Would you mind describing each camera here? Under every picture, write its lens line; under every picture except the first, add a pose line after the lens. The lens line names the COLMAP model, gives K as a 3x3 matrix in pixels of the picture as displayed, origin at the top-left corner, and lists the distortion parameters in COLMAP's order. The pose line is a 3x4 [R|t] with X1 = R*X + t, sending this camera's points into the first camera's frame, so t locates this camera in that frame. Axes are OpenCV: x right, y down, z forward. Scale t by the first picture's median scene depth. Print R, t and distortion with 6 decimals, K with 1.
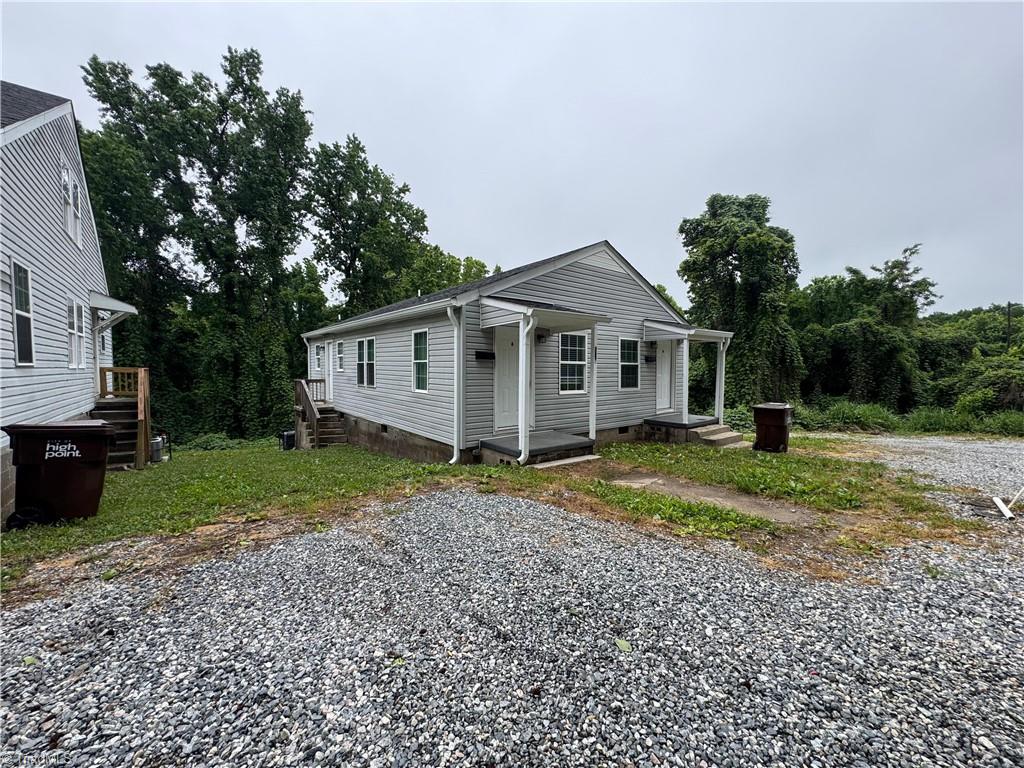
lens RADIAL K [[408.4, 0, 512.0], [0, 408.4, 384.0], [0, 0, 1]] dist [-0.002650, 0.000098]
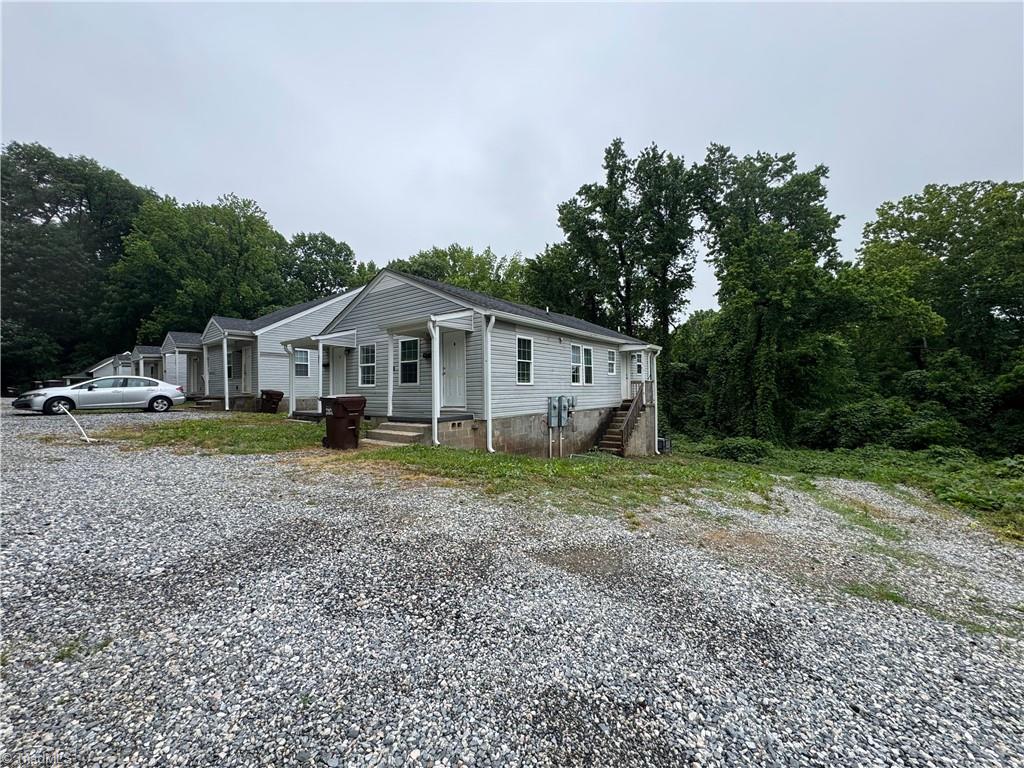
lens RADIAL K [[408.4, 0, 512.0], [0, 408.4, 384.0], [0, 0, 1]] dist [-0.002650, 0.000098]
pose [[0.234096, -0.020855, -0.971990, 0.583025], [-0.023515, 0.999356, -0.027106, 0.014668], [0.971929, 0.029202, 0.233455, 0.408097]]
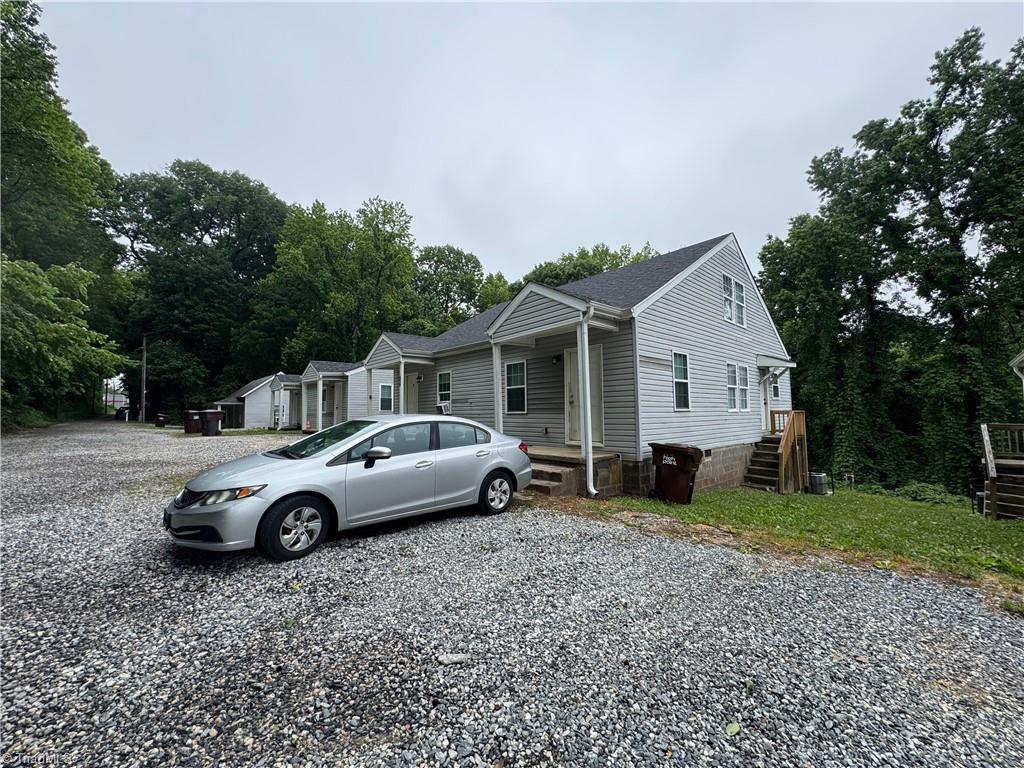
lens RADIAL K [[408.4, 0, 512.0], [0, 408.4, 384.0], [0, 0, 1]] dist [-0.002650, 0.000098]
pose [[0.055564, -0.072473, -0.995821, 0.103599], [-0.029420, 0.996810, -0.074186, -0.001758], [0.998022, 0.033419, 0.053255, 0.039930]]
